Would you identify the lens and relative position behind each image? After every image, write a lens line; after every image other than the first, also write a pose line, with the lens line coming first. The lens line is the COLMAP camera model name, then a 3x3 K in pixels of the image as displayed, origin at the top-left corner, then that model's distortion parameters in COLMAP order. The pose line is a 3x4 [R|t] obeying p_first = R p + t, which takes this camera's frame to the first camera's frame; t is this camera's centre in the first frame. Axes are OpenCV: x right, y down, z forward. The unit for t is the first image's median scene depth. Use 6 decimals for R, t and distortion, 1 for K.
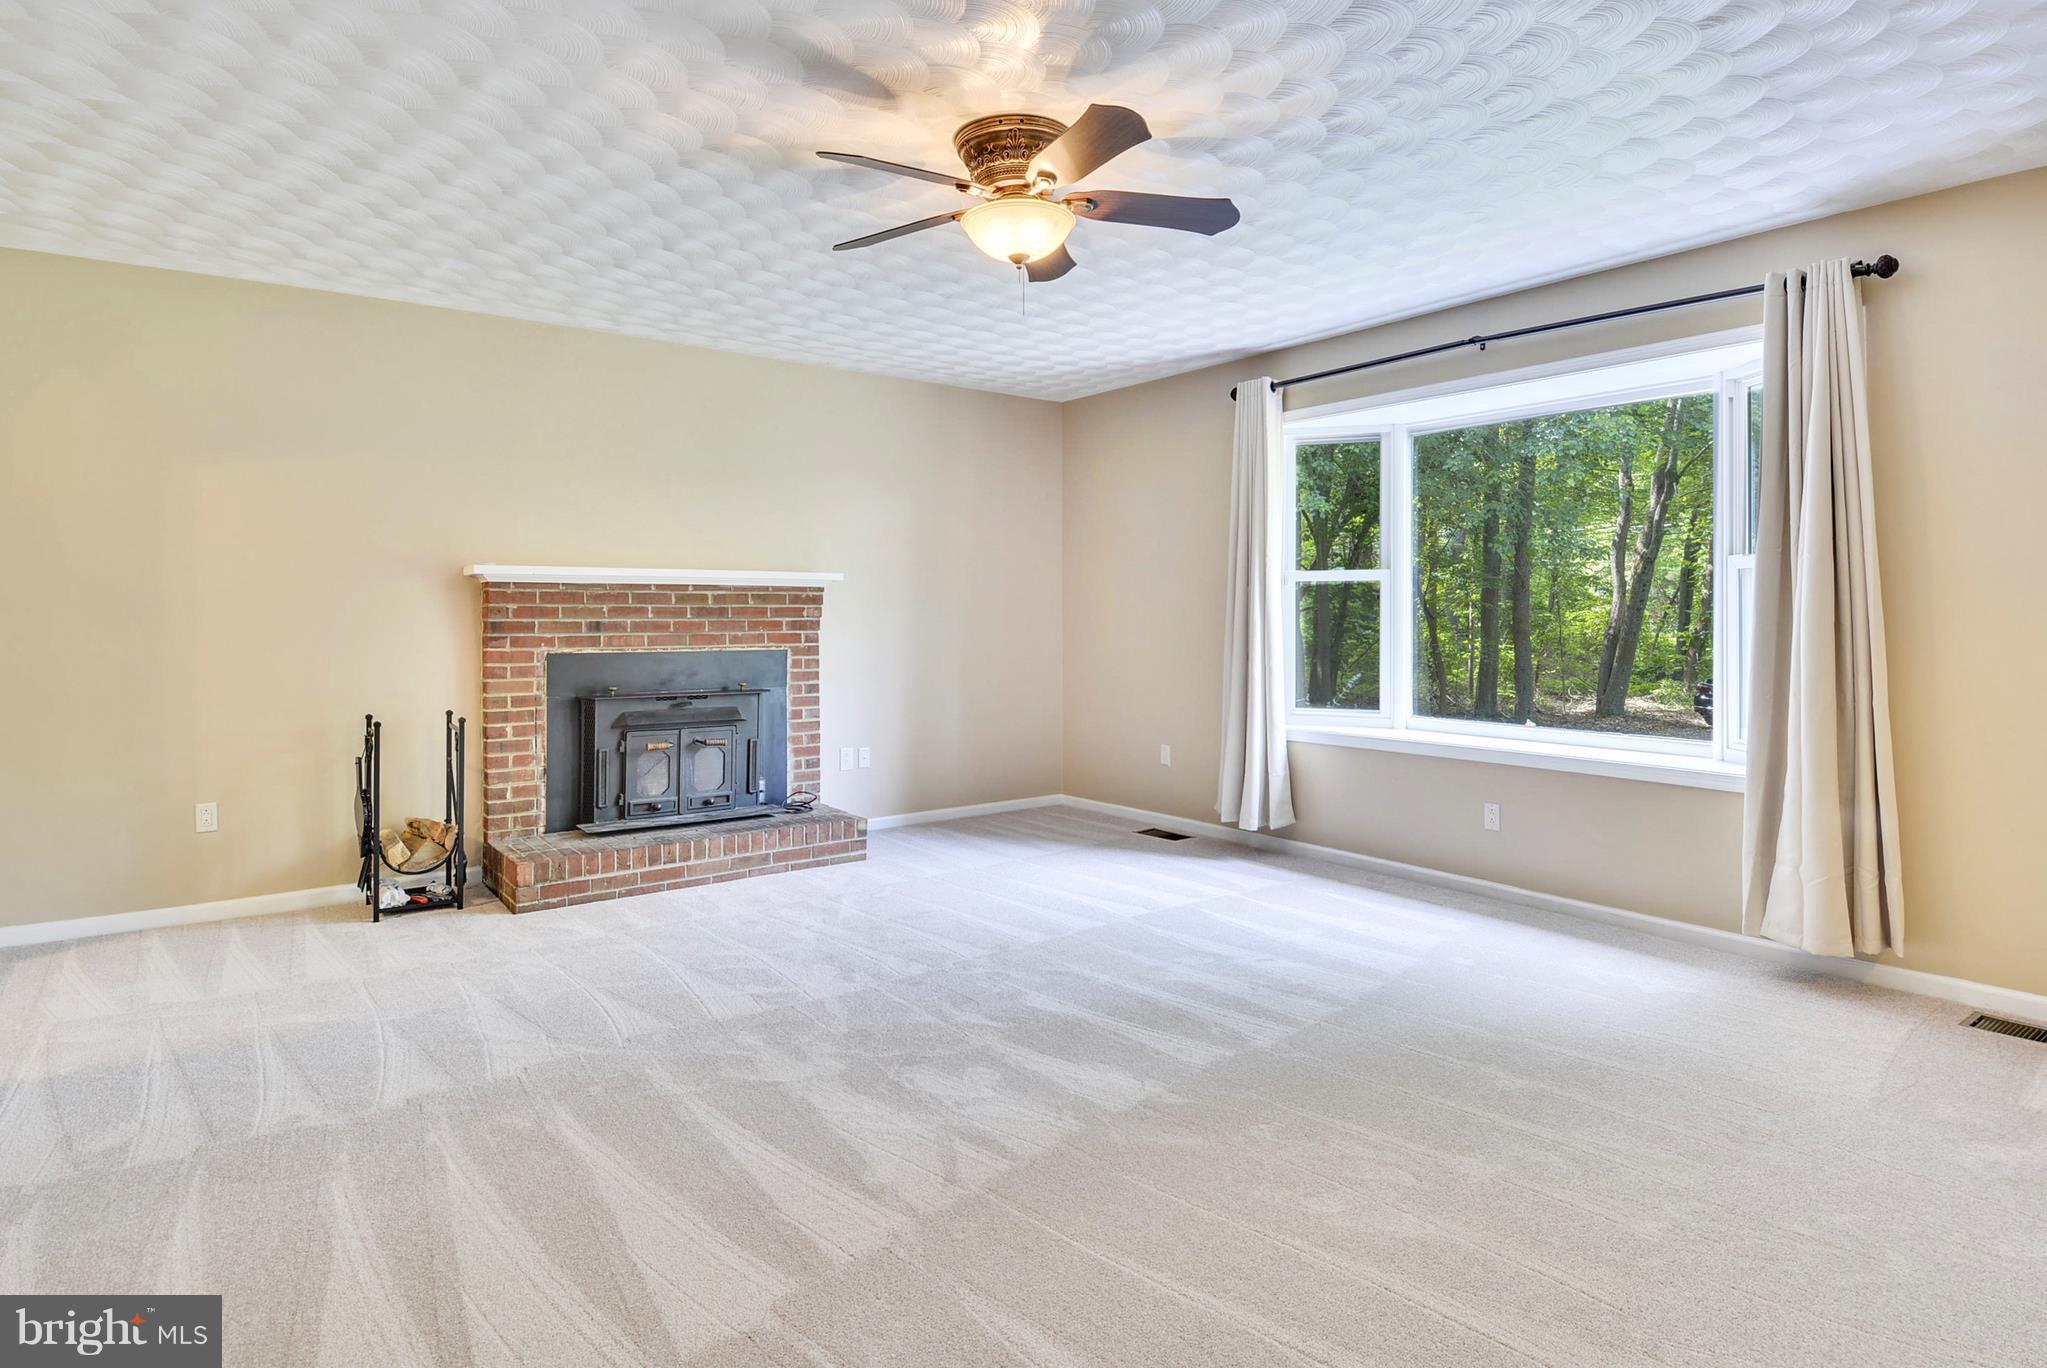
lens RADIAL K [[1091.9, 0, 1075.4], [0, 1091.9, 616.3], [0, 0, 1]] dist [0.013135, -0.015069]
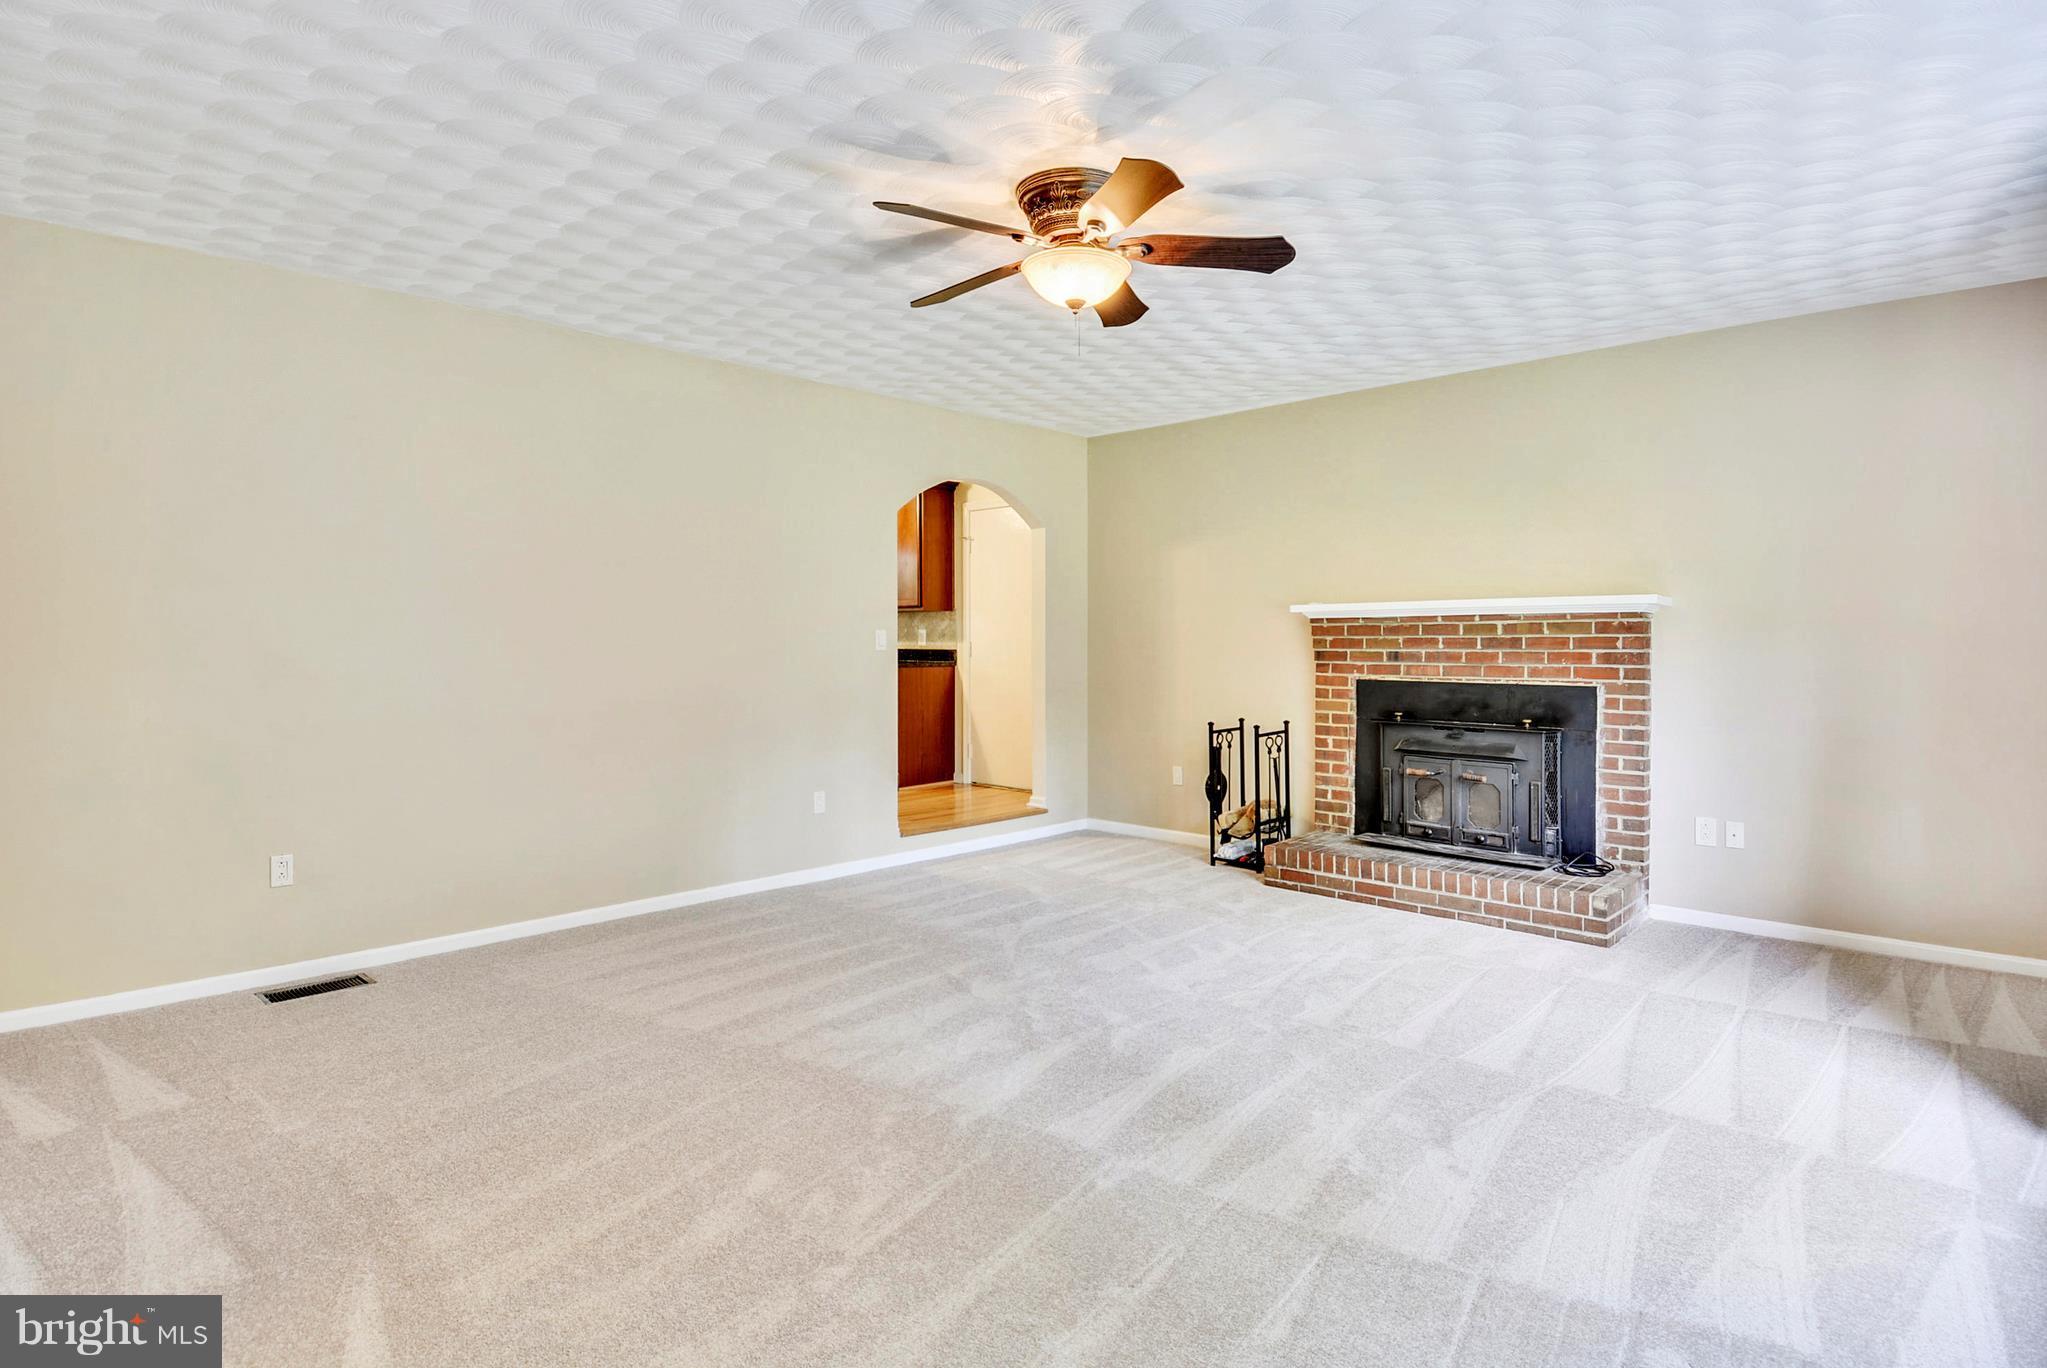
lens RADIAL K [[1091.9, 0, 1027.1], [0, 1091.9, 666.9], [0, 0, 1]] dist [0.013135, -0.015069]
pose [[0.116783, 0.021650, -0.992921, 0.588611], [-0.002188, 0.999766, 0.021542, -0.002547], [0.993155, -0.000343, 0.116803, 0.500163]]
